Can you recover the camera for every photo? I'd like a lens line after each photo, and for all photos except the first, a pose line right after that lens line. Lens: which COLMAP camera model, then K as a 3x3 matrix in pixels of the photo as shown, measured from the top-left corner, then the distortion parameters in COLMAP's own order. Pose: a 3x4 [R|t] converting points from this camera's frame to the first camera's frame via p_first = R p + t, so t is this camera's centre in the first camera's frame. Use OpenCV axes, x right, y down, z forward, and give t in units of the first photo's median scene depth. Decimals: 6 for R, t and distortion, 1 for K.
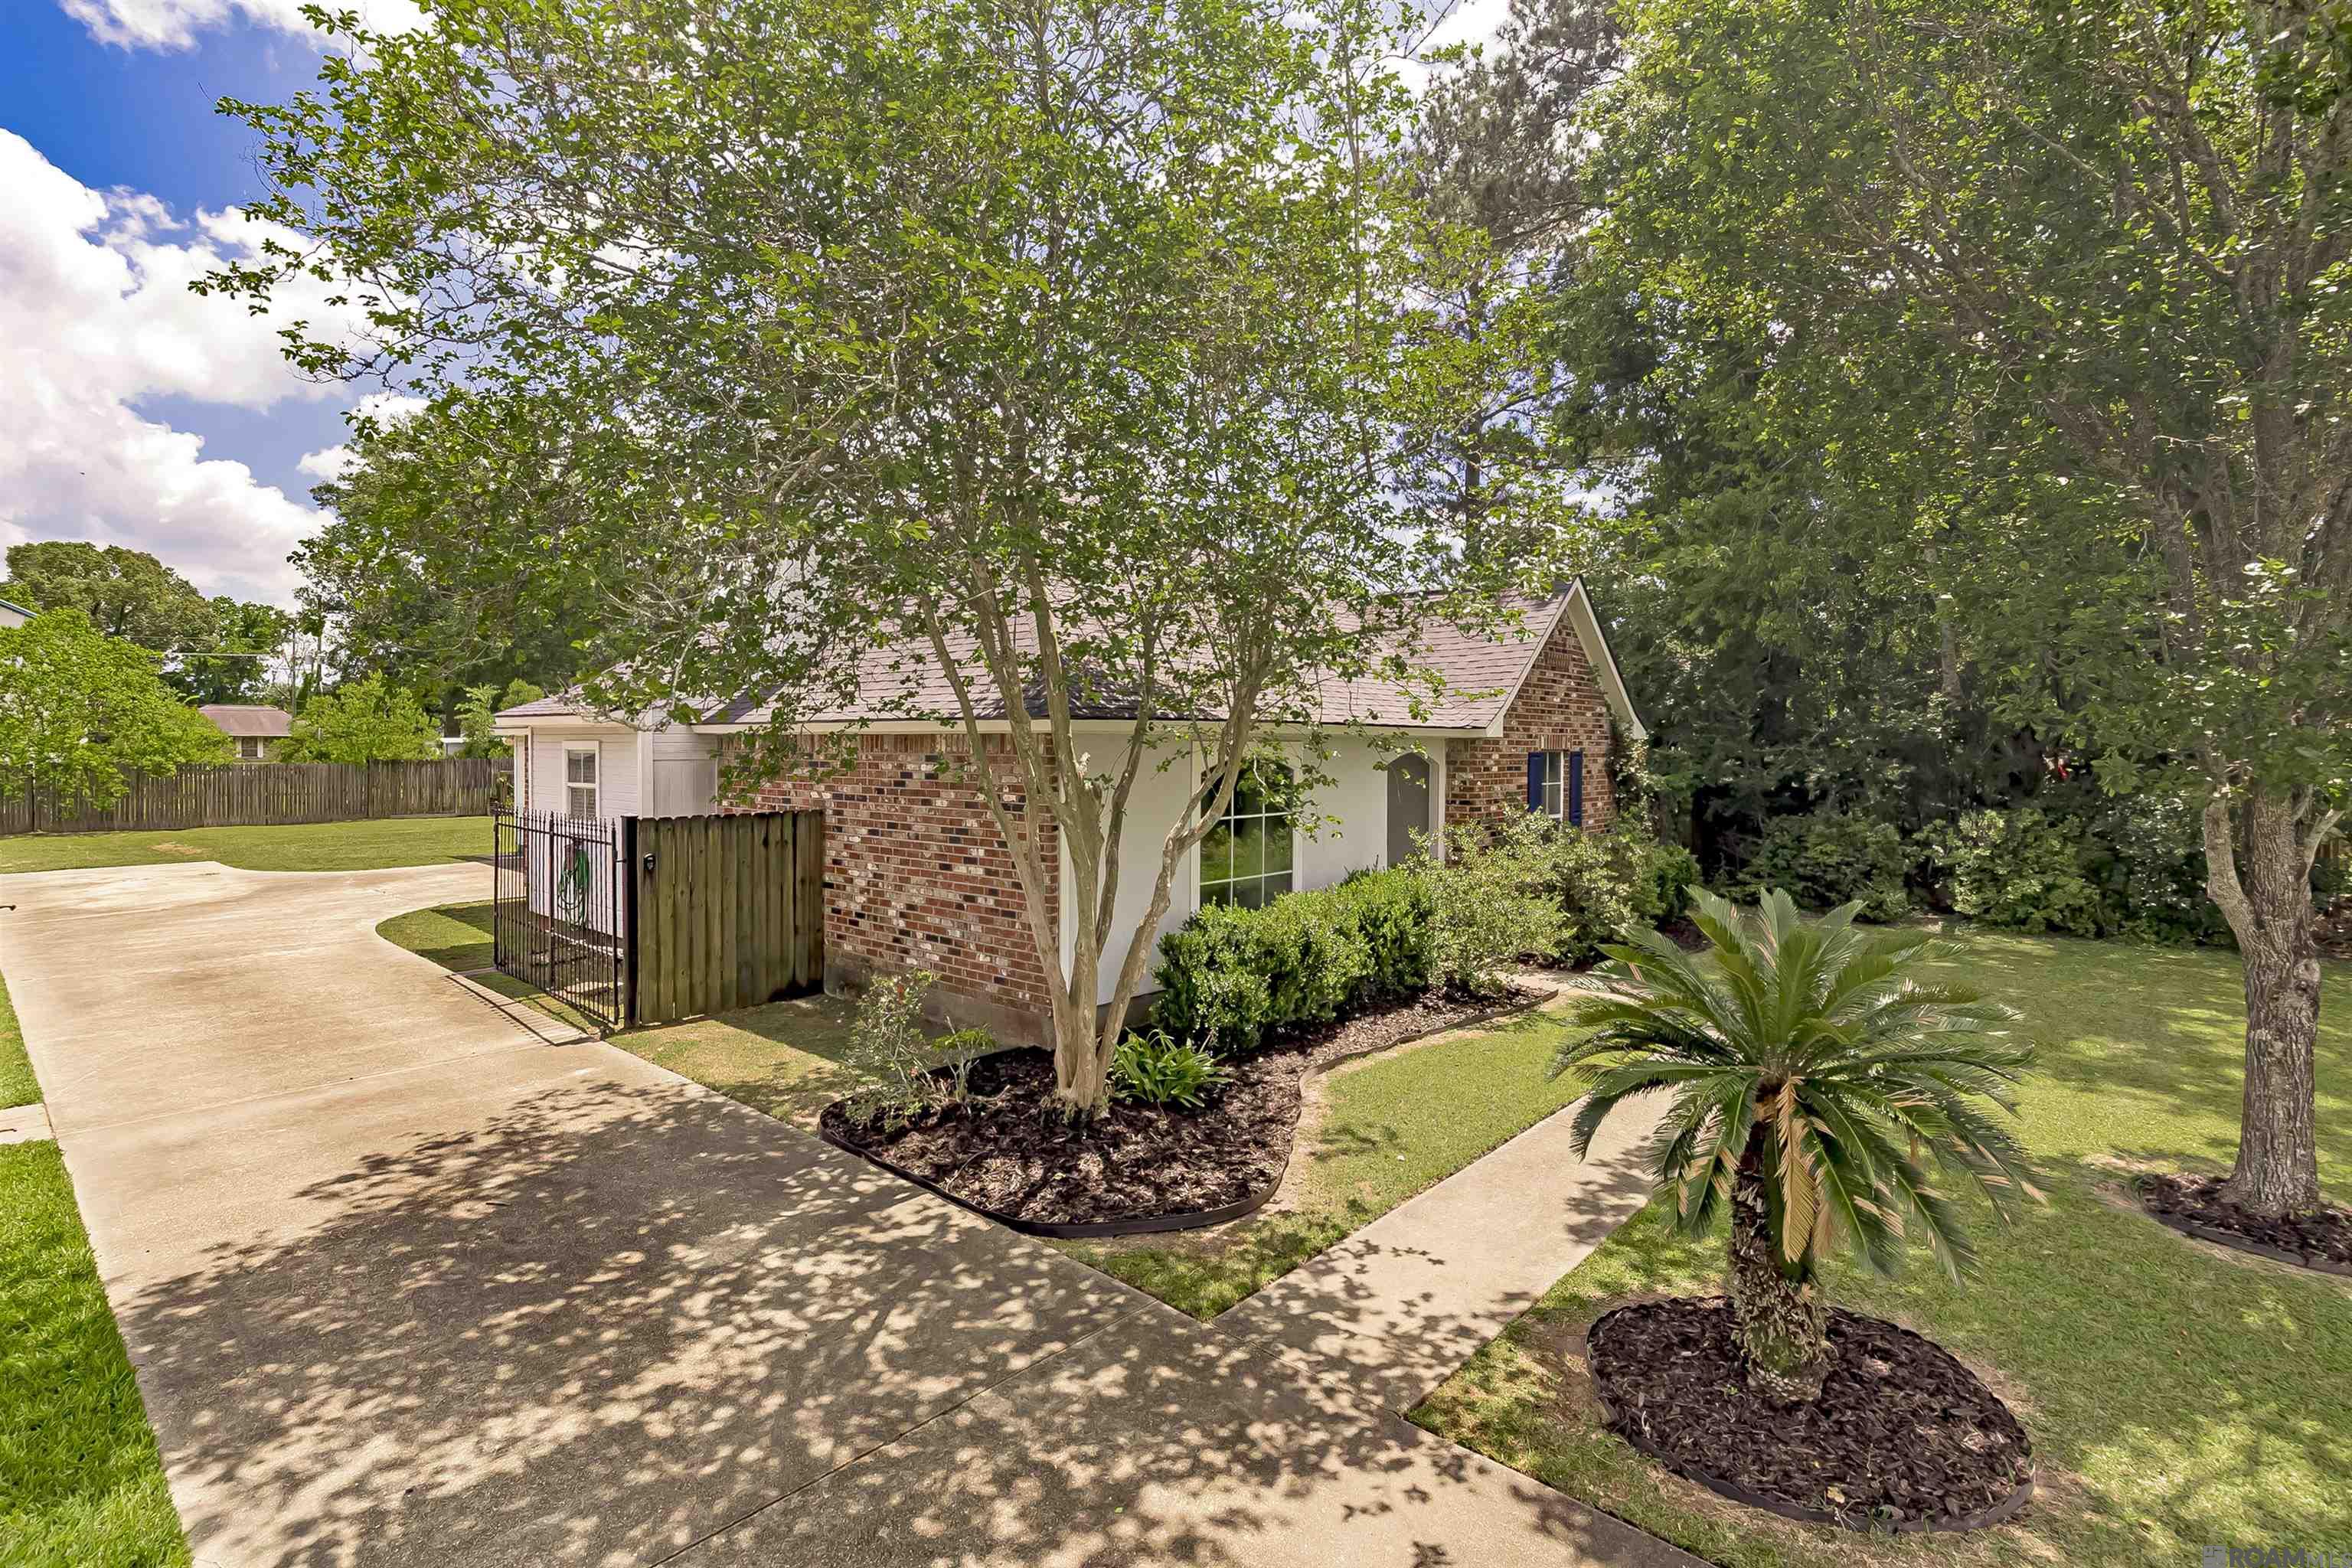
lens RADIAL K [[1086.0, 0, 1119.4], [0, 1086.0, 750.6], [0, 0, 1]] dist [0.002174, 0.000273]
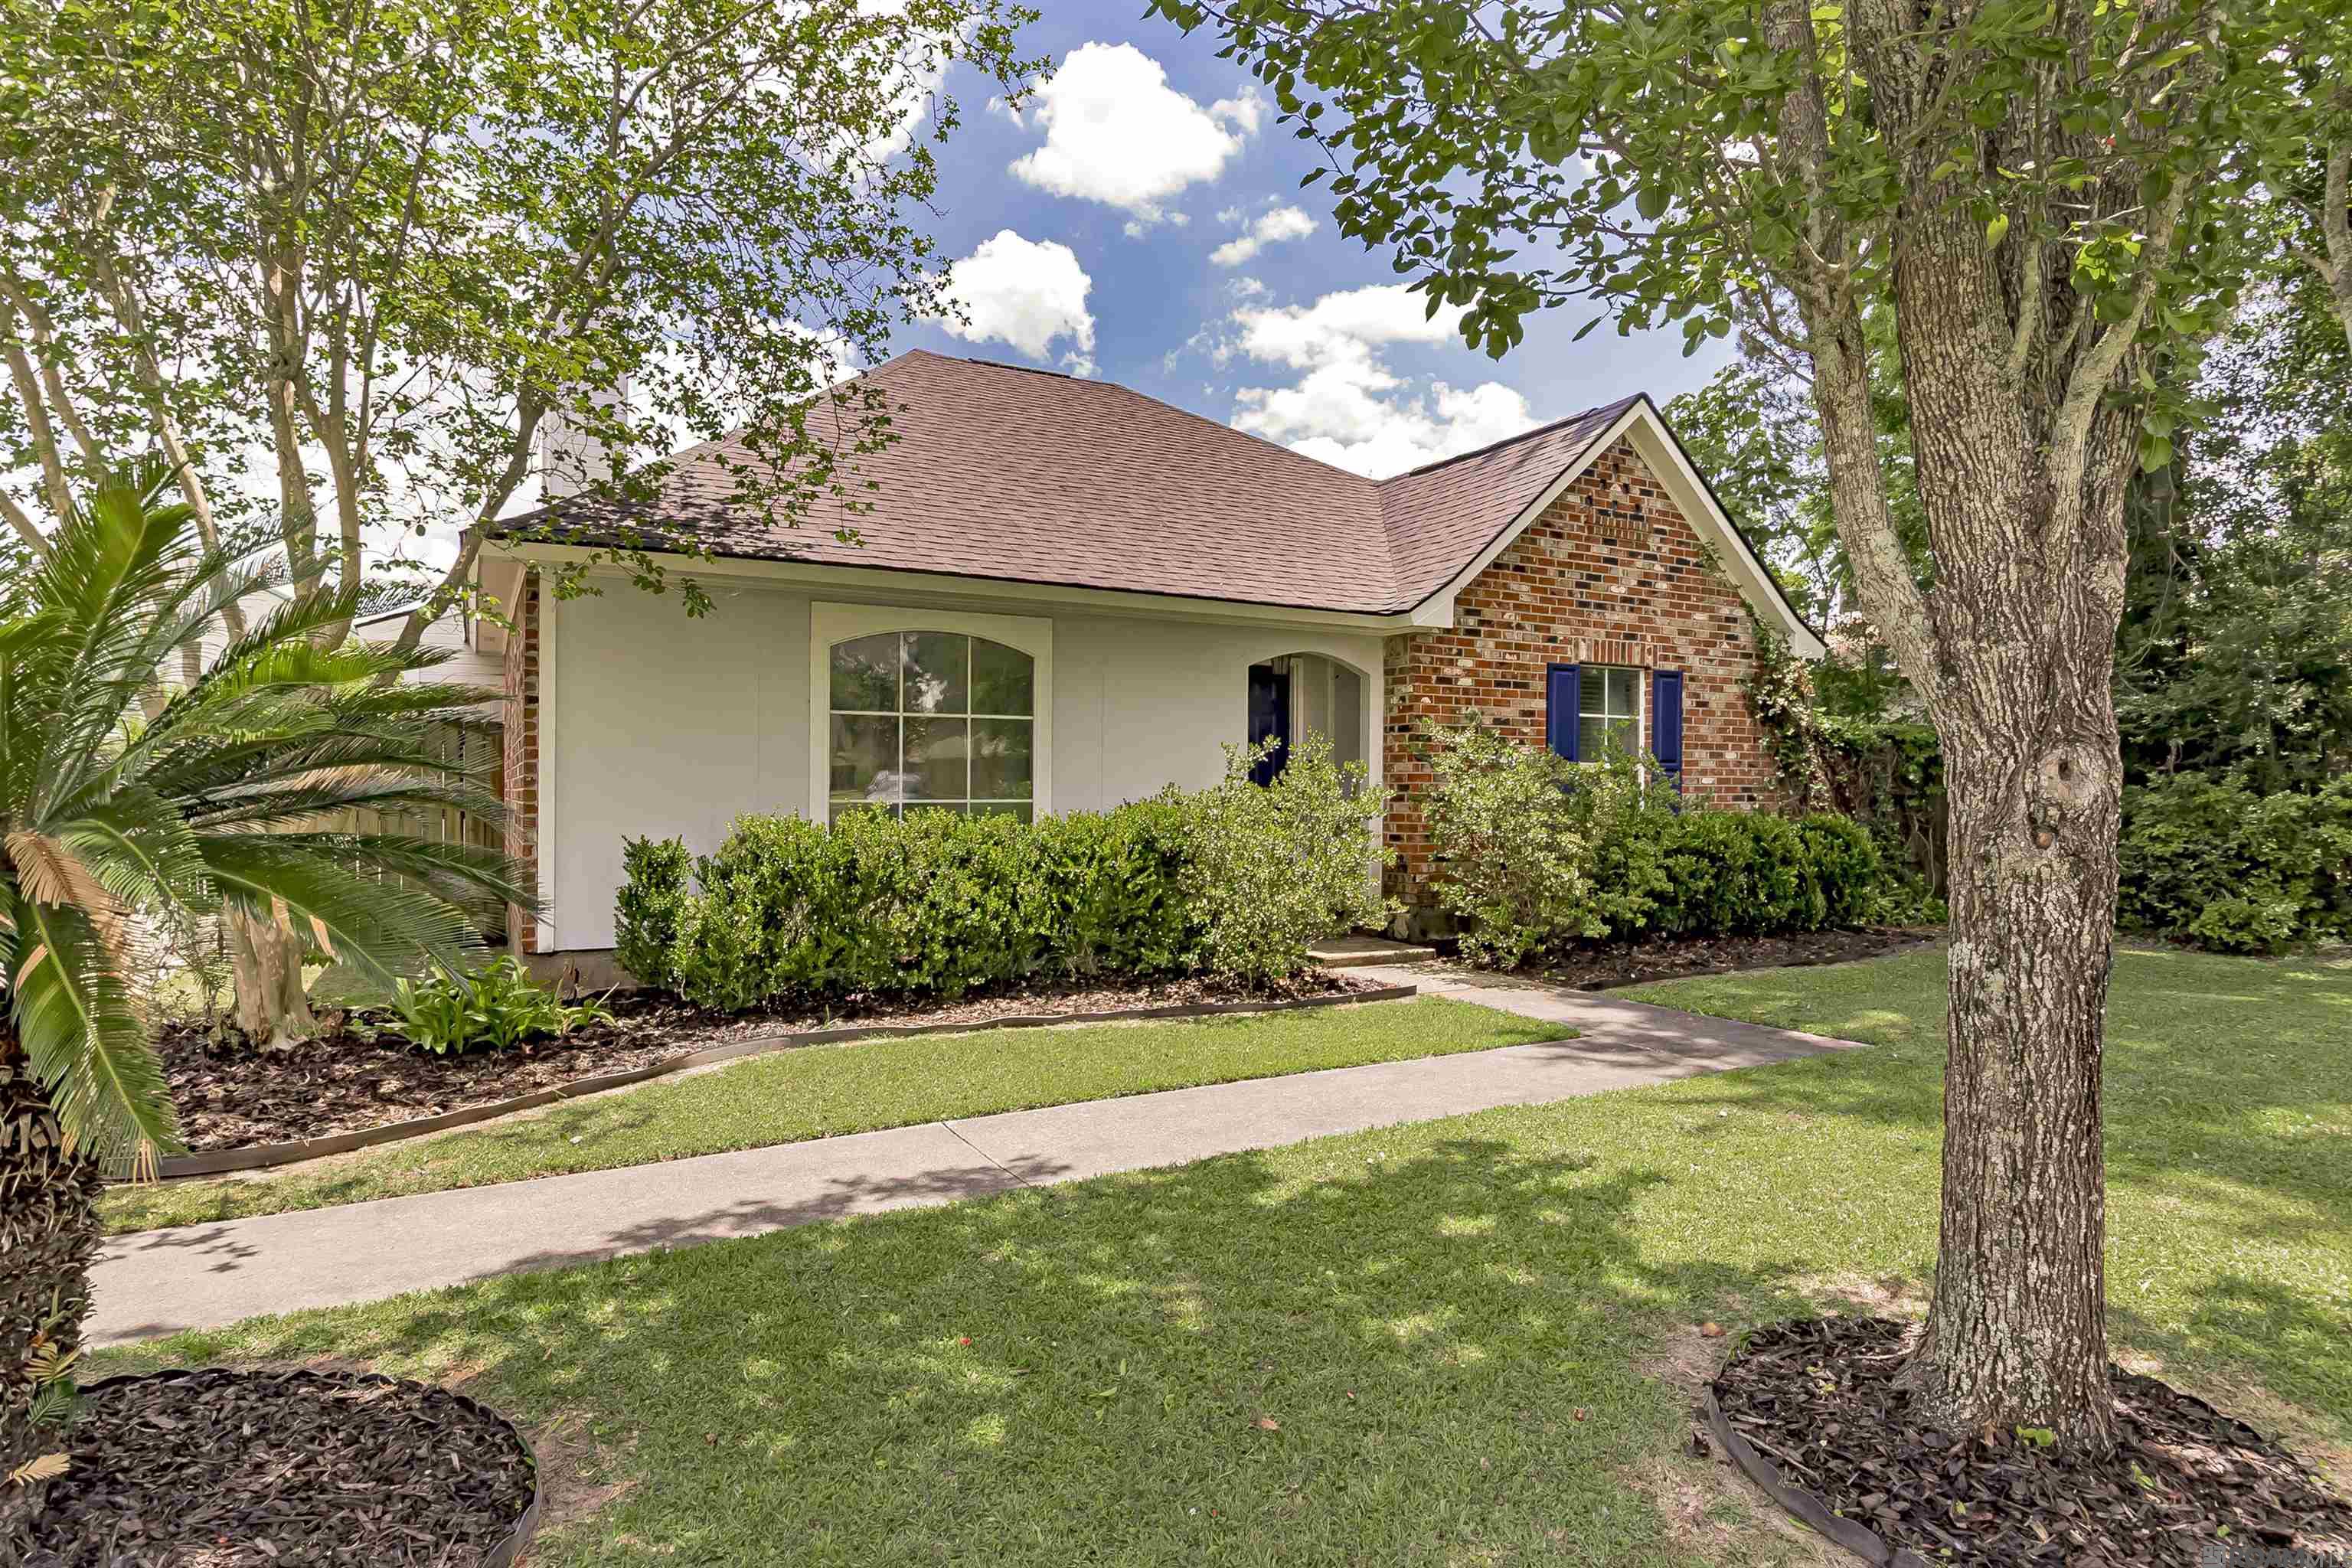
lens RADIAL K [[1219.2, 0, 1159.0], [0, 1219.2, 788.8], [0, 0, 1]] dist [-0.007392, -0.001206]
pose [[0.952057, 0.000949, -0.305919, 0.792936], [-0.003415, 0.999966, -0.007528, 0.179885], [0.305902, 0.008212, 0.952028, 0.443512]]
